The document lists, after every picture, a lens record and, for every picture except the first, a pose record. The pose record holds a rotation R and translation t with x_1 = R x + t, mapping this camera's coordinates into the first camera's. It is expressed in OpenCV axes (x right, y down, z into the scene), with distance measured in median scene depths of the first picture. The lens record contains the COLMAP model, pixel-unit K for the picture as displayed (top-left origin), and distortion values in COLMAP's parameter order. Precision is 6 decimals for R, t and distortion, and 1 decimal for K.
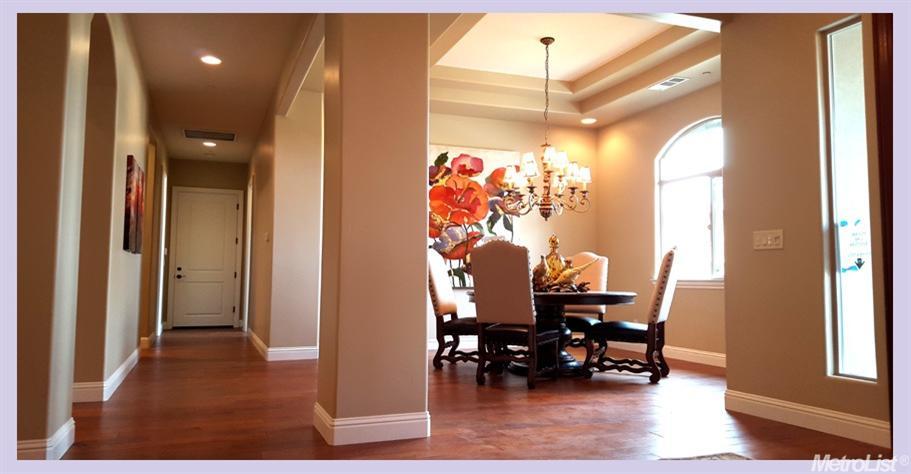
lens RADIAL K [[654.0, 0, 460.2], [0, 654.0, 234.5], [0, 0, 1]] dist [0.000115, -0.007348]
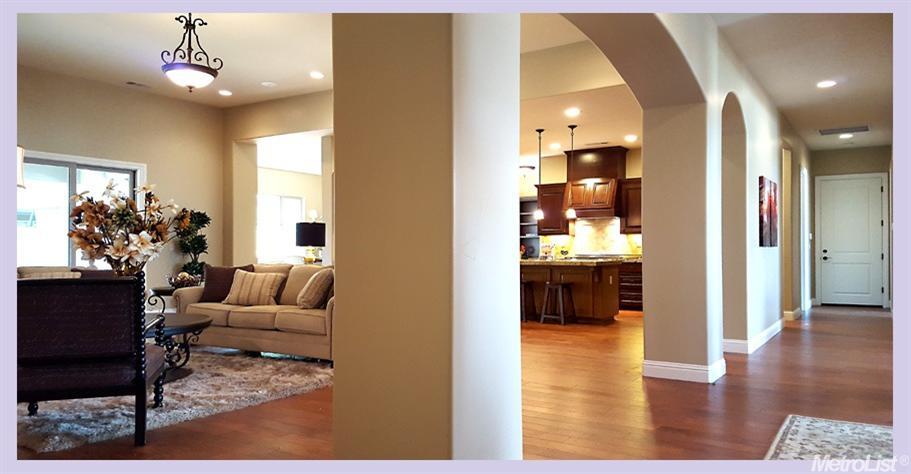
lens RADIAL K [[654.0, 0, 448.7], [0, 654.0, 235.4], [0, 0, 1]] dist [0.000115, -0.007348]
pose [[0.572891, -0.025113, -0.819246, 0.165187], [0.062159, 0.997983, 0.012876, -0.041633], [0.817271, -0.058301, 0.573297, -0.221801]]
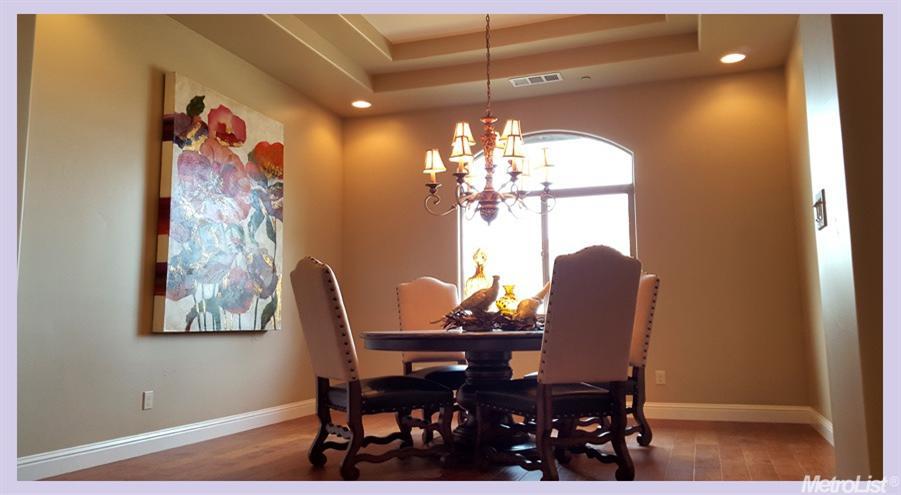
lens RADIAL K [[693.6, 0, 453.7], [0, 693.6, 244.4], [0, 0, 1]] dist [0.014597, -0.000129]
pose [[0.609121, 0.082345, 0.788791, -0.356567], [-0.037910, 0.996481, -0.074751, 0.041498], [-0.792171, 0.015630, 0.610100, 0.452132]]
